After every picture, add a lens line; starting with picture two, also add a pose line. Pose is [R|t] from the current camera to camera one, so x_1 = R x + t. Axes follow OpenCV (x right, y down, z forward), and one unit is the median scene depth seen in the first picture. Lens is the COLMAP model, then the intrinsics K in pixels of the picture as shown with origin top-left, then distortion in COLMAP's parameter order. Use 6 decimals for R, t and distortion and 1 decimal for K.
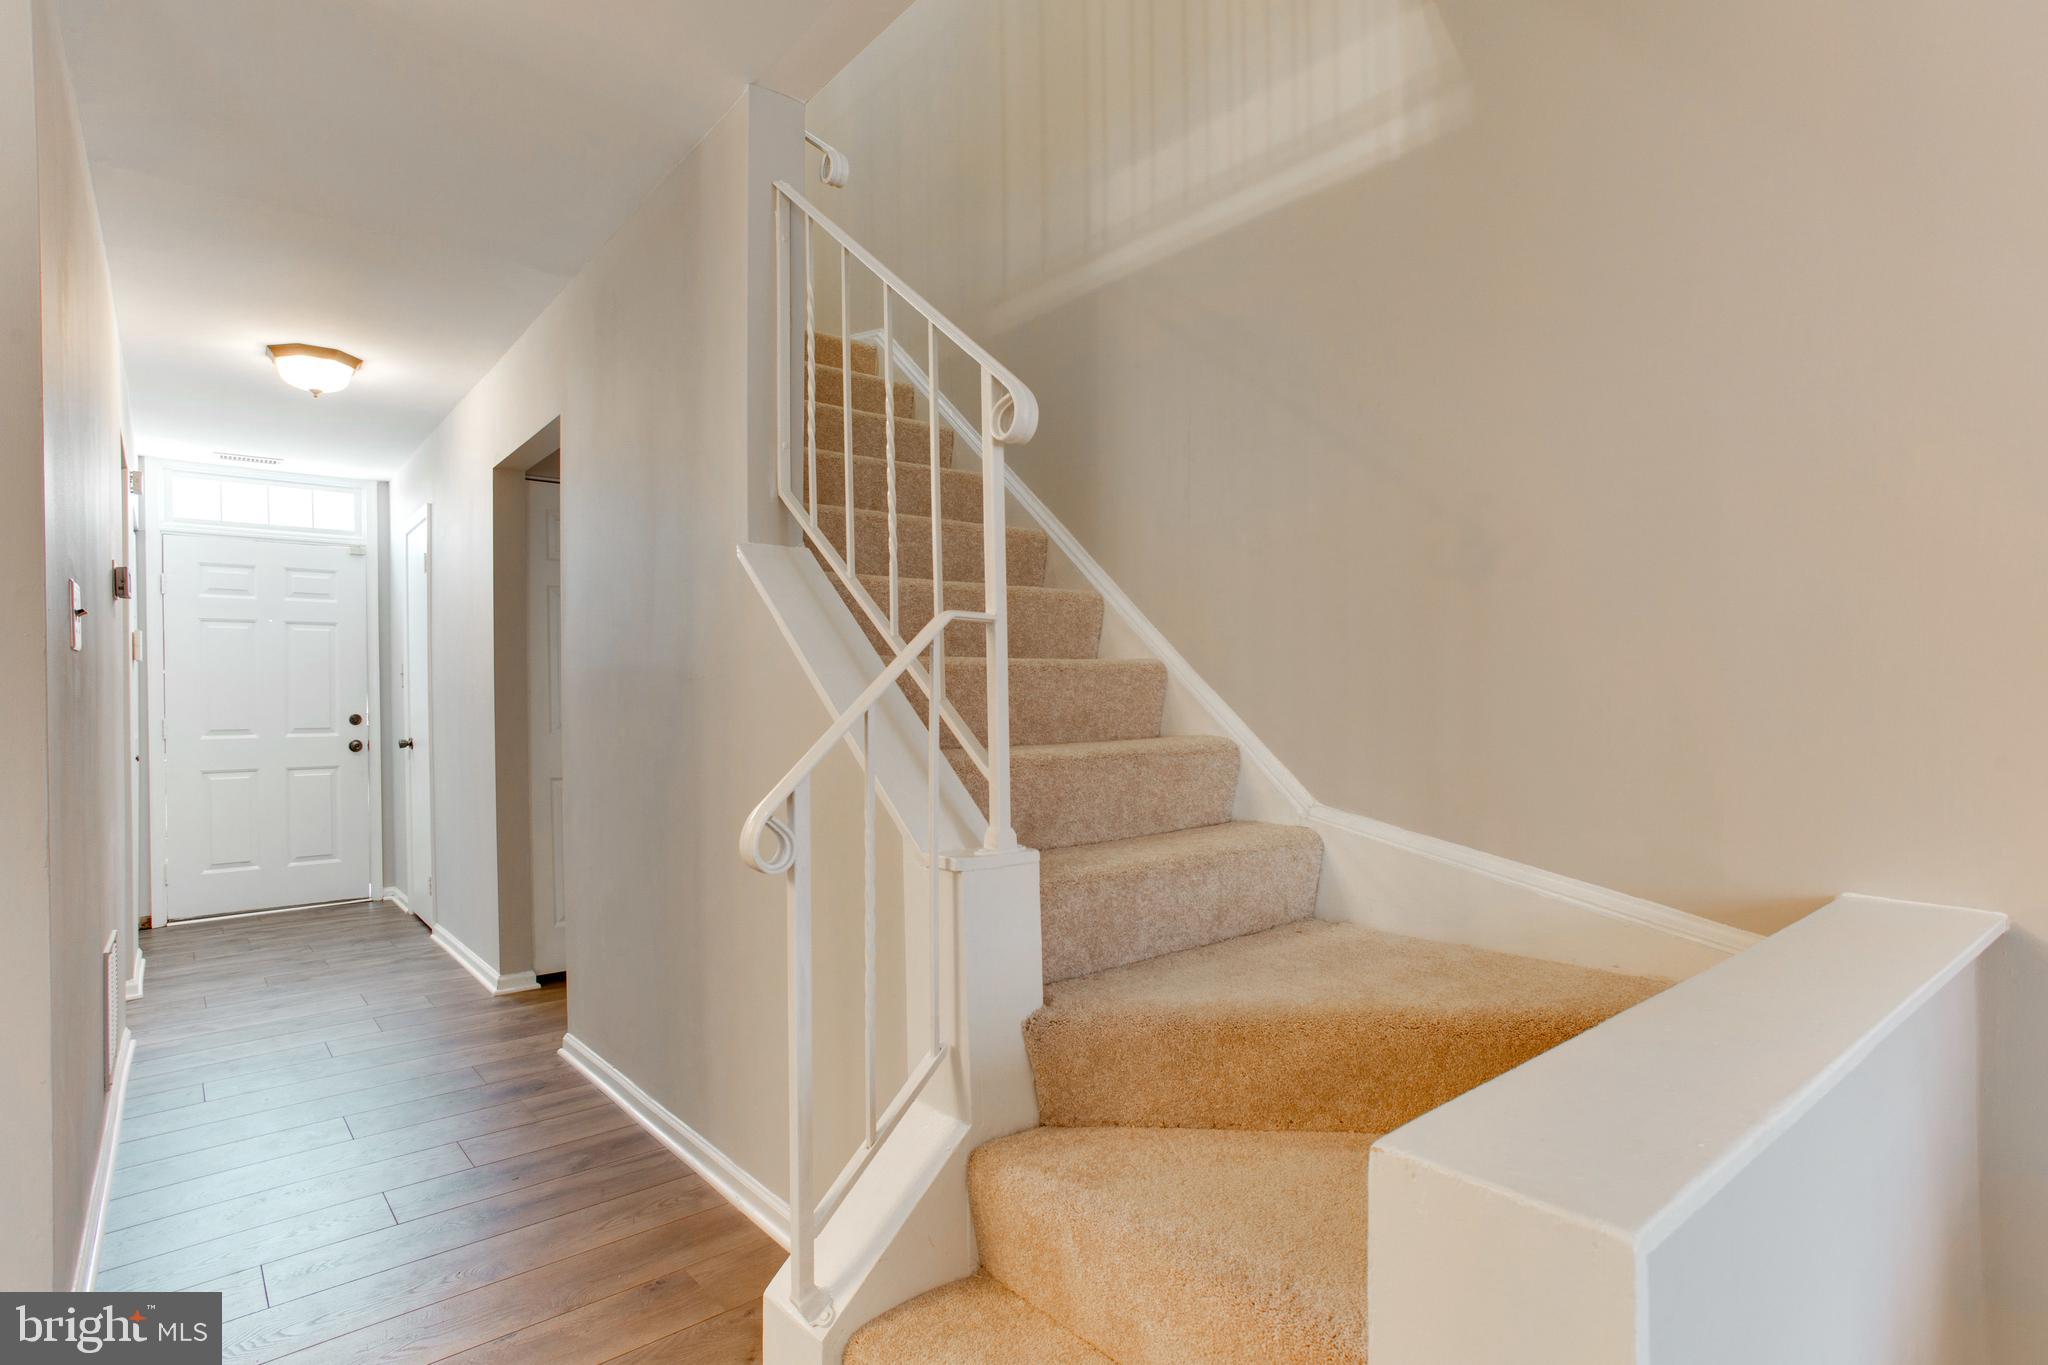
lens RADIAL K [[998.3, 0, 983.2], [0, 998.3, 705.4], [0, 0, 1]] dist [-0.033181, 0.018463]
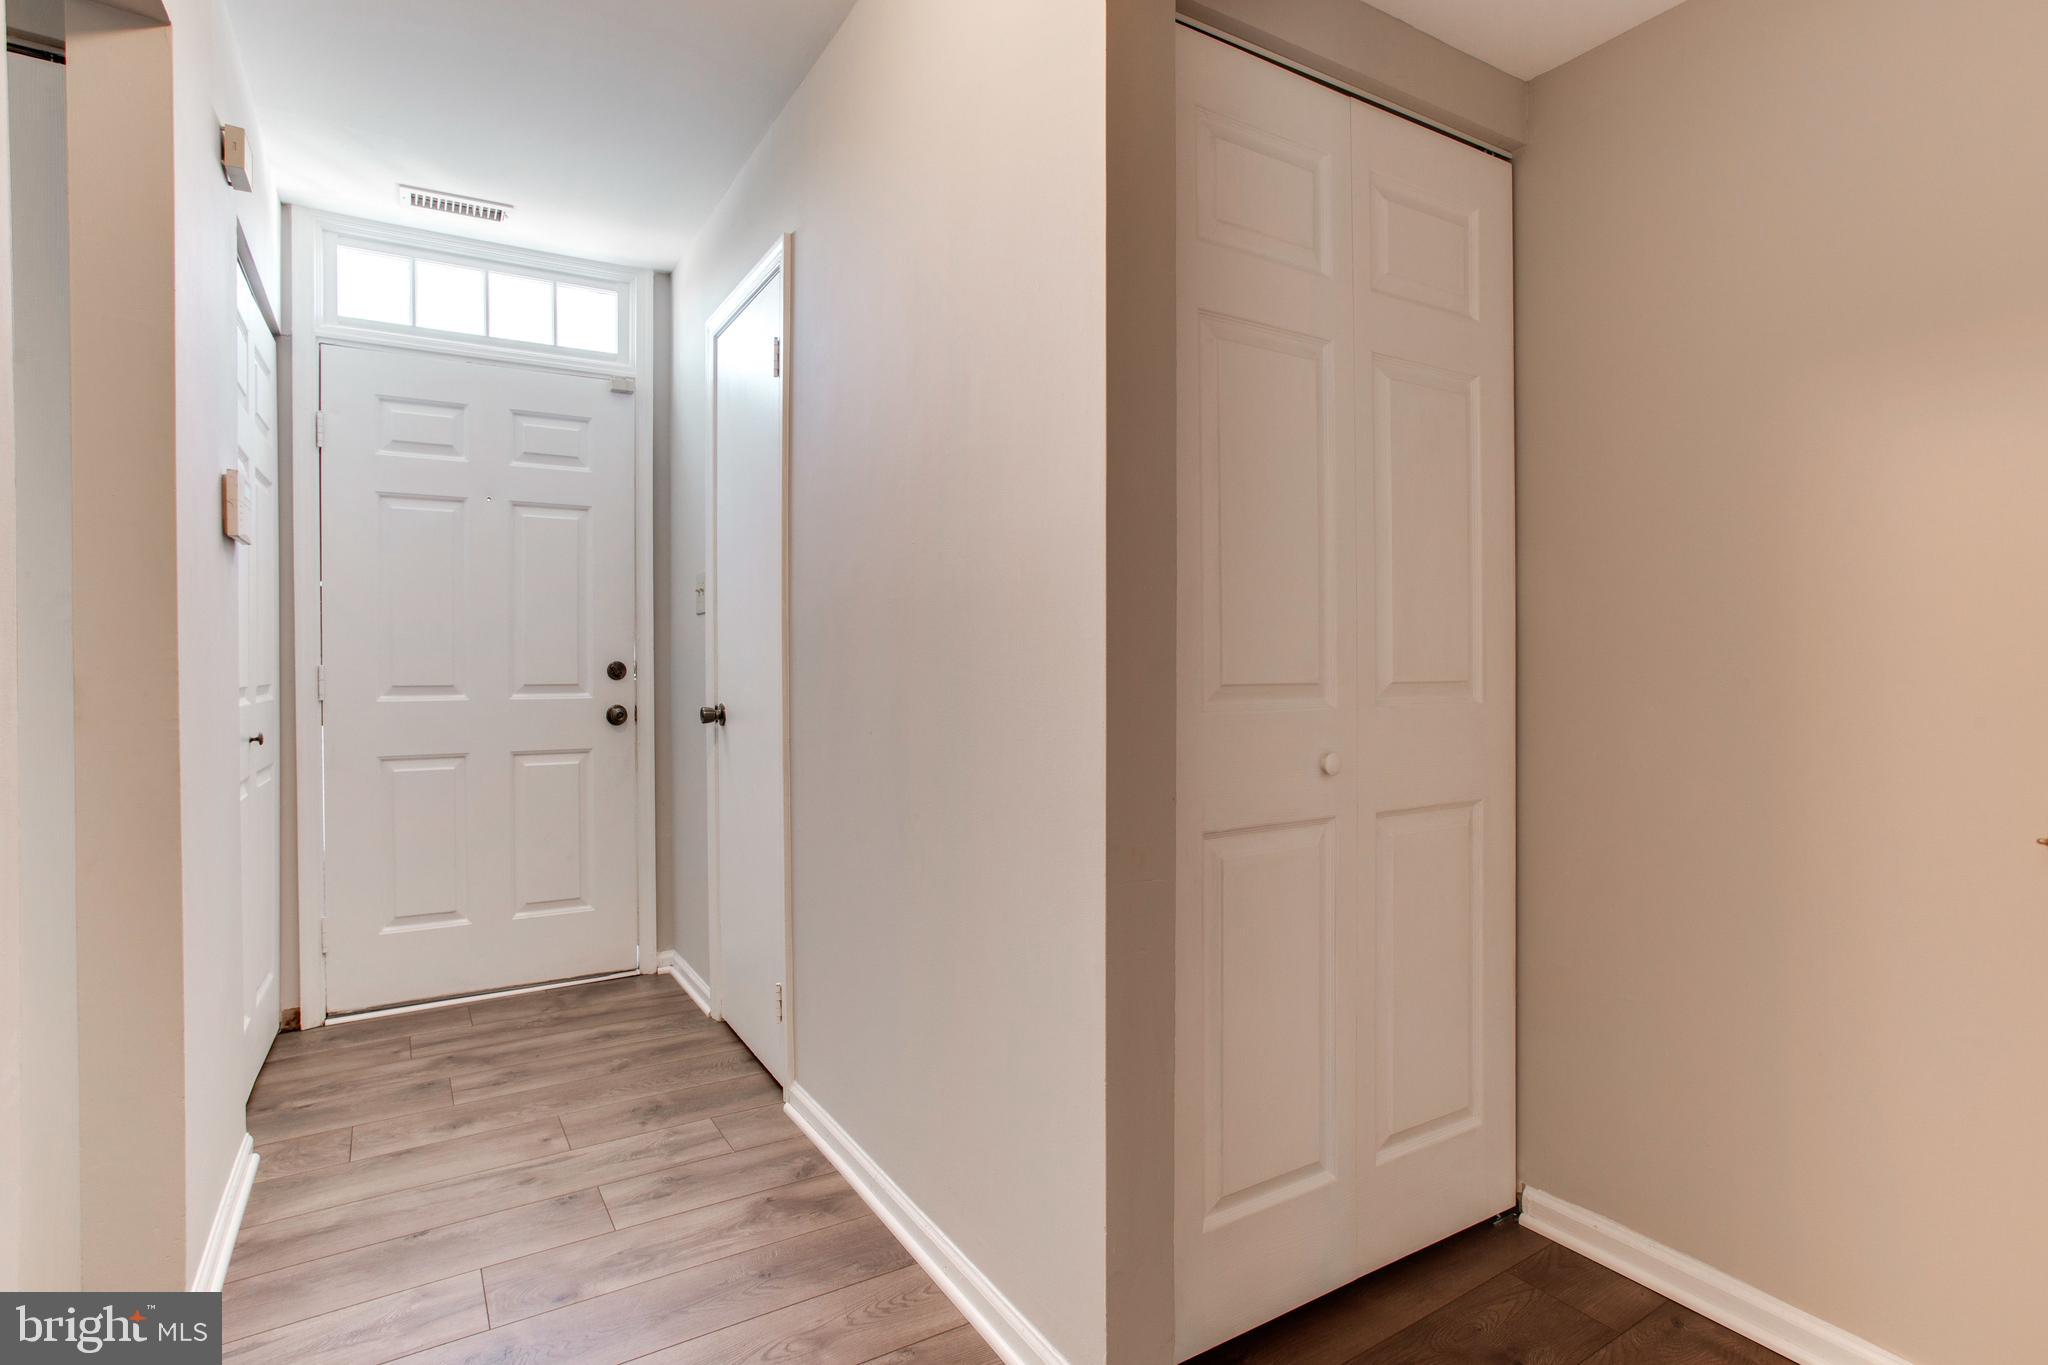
lens RADIAL K [[998.3, 0, 971.4], [0, 998.3, 677.0], [0, 0, 1]] dist [-0.033181, 0.018463]
pose [[0.986582, 0.012720, -0.162773, -0.337577], [-0.010838, 0.999864, 0.012446, 0.008369], [0.162909, -0.010515, 0.986585, 0.457903]]
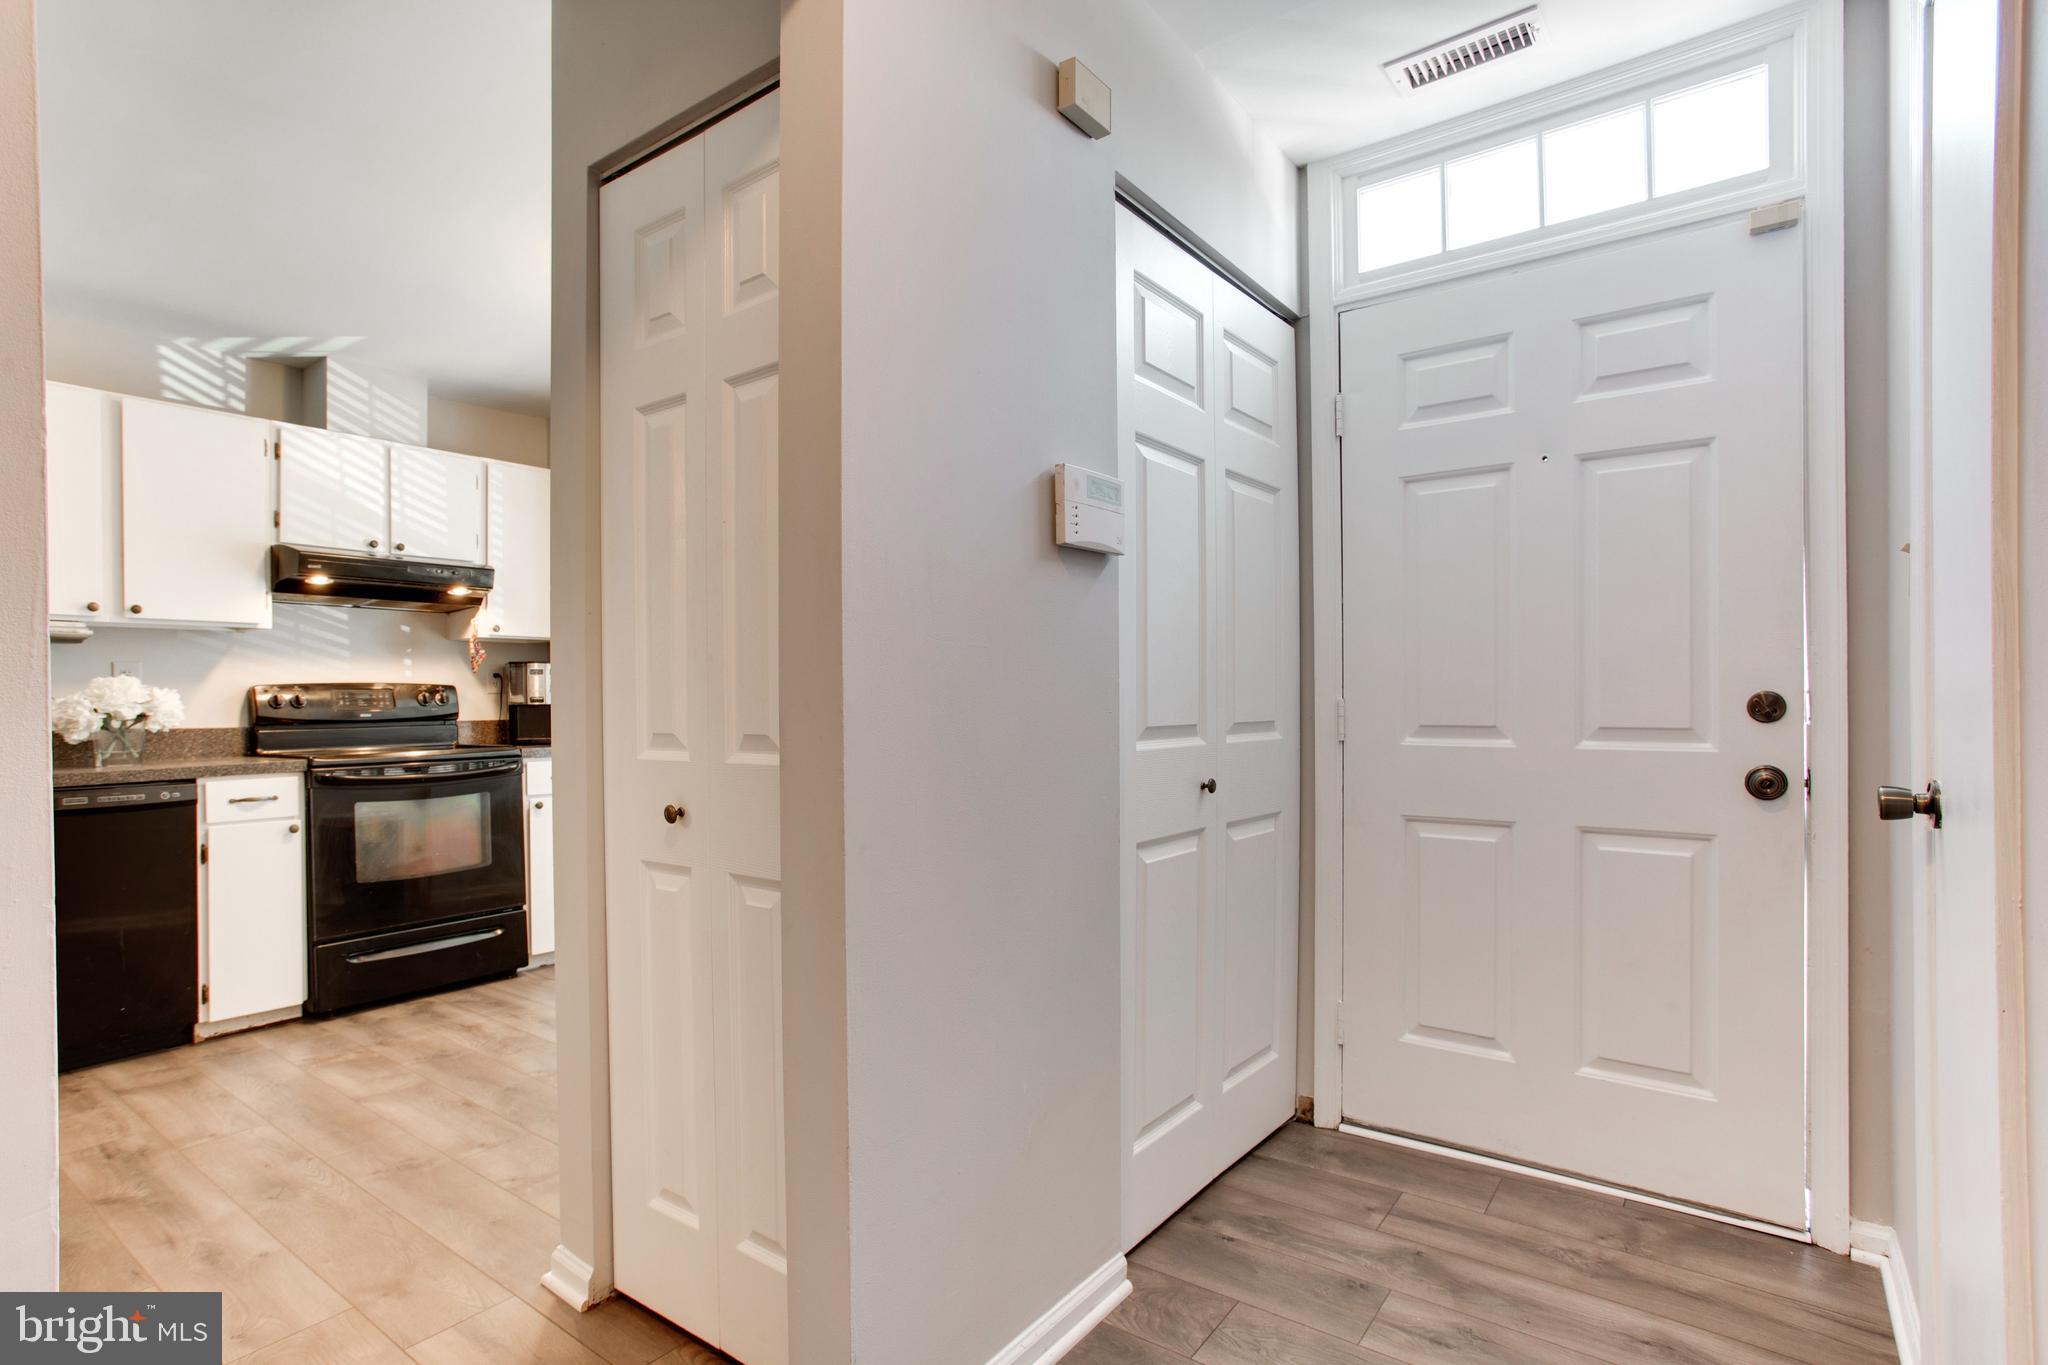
lens RADIAL K [[998.3, 0, 1010.8], [0, 998.3, 698.4], [0, 0, 1]] dist [-0.033181, 0.018463]
pose [[0.230895, 0.012766, -0.972895, -0.369620], [-0.000426, 0.999915, 0.013020, 0.006806], [0.972979, -0.002592, 0.230881, 0.679699]]
